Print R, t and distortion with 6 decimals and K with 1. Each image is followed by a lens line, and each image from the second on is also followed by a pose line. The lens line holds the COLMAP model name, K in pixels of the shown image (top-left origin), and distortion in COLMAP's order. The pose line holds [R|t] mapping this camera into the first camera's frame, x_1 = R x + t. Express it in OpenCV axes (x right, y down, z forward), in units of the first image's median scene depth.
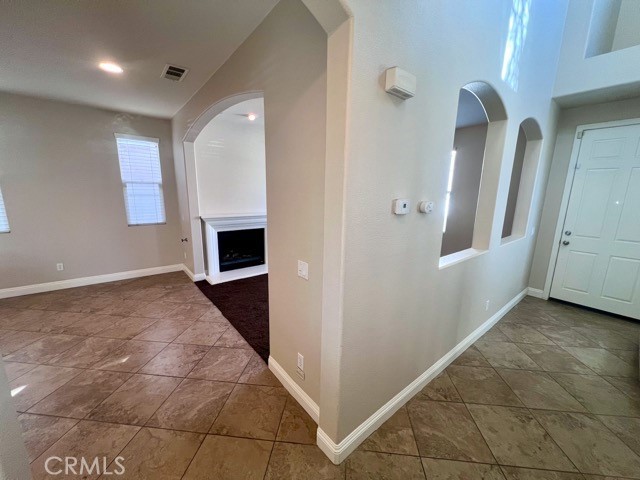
lens RADIAL K [[255.3, 0, 321.6], [0, 255.3, 241.9], [0, 0, 1]] dist [-0.000793, 0.000040]
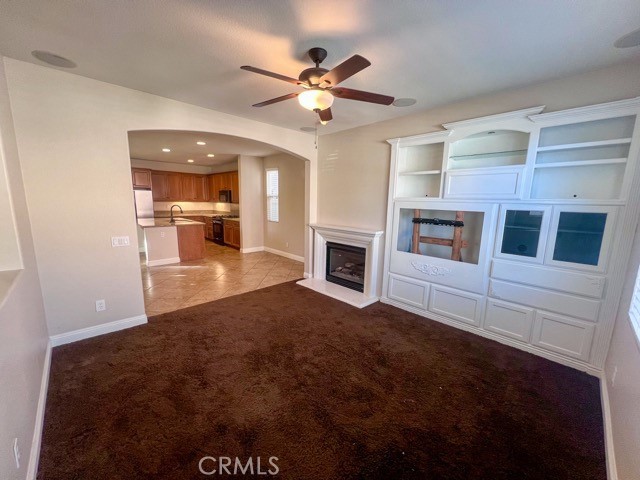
lens RADIAL K [[255.3, 0, 321.6], [0, 255.3, 241.9], [0, 0, 1]] dist [-0.000793, 0.000040]
pose [[0.081057, 0.145341, -0.986056, 0.825505], [-0.213979, 0.968781, 0.125205, -0.216458], [0.973469, 0.200846, 0.109627, 1.161614]]
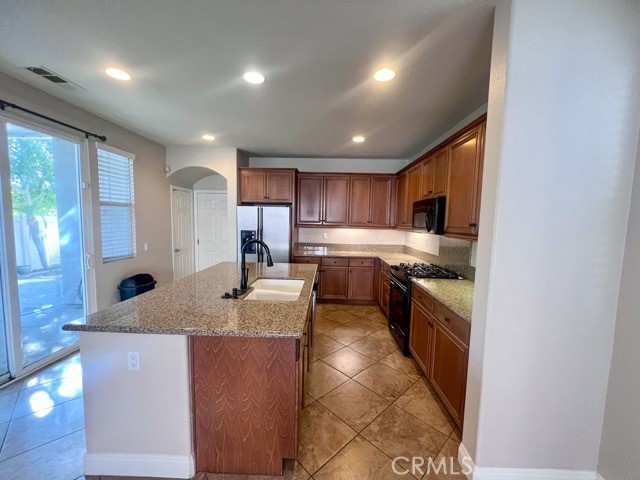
lens RADIAL K [[255.3, 0, 321.6], [0, 255.3, 241.9], [0, 0, 1]] dist [-0.000793, 0.000040]
pose [[-0.654836, 0.030103, -0.755172, -0.823703], [-0.178772, 0.964680, 0.193474, -0.151896], [0.734323, 0.261697, -0.626326, 0.750383]]
